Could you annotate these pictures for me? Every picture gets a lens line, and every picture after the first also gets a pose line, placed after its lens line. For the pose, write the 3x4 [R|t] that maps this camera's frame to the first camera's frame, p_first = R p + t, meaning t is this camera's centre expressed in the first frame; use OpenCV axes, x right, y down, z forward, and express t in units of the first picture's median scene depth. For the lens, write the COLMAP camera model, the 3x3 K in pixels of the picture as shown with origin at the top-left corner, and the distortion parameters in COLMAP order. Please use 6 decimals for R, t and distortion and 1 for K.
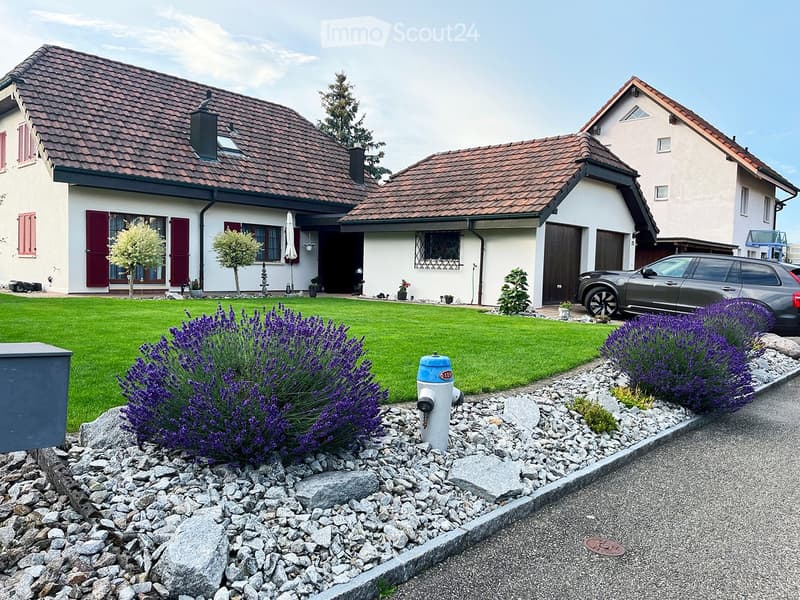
lens RADIAL K [[608.6, 0, 402.3], [0, 608.6, 298.8], [0, 0, 1]] dist [0.052688, -0.016925]
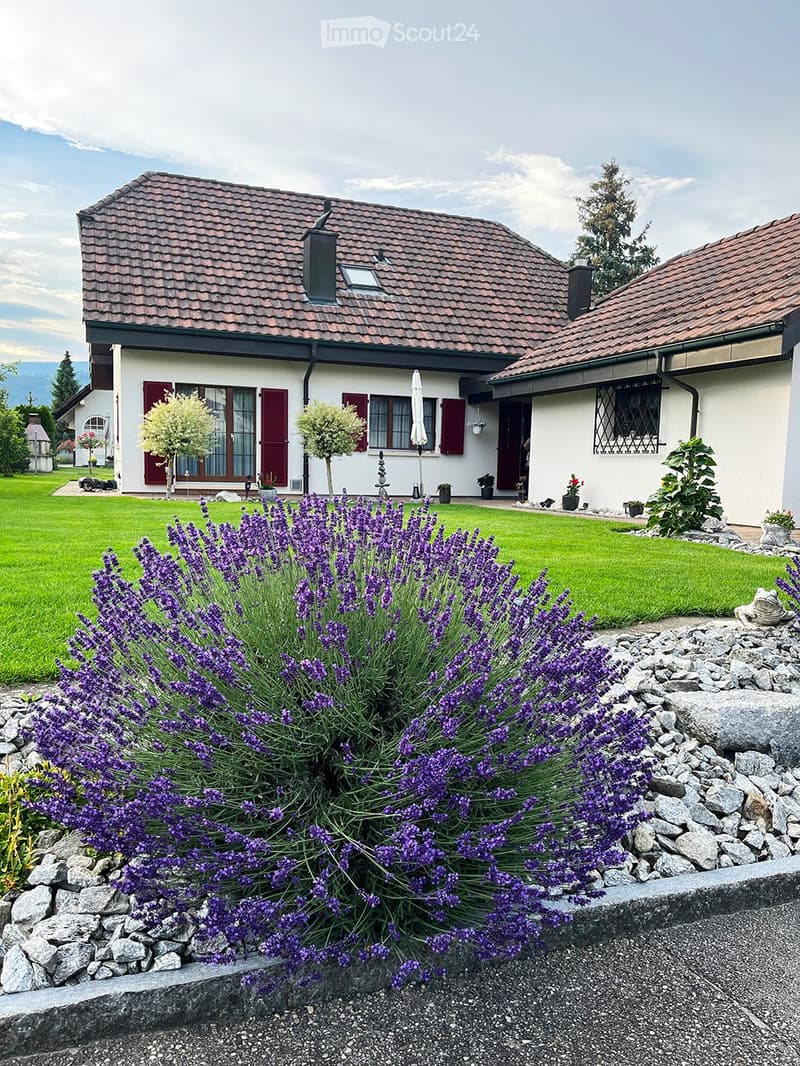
lens RADIAL K [[811.0, 0, 403.4], [0, 811.0, 543.4], [0, 0, 1]] dist [0.052688, -0.016925]
pose [[0.894499, 0.033582, -0.445808, 0.186177], [-0.020555, 0.999210, 0.034027, 0.009884], [0.446598, -0.021273, 0.894482, 0.224073]]
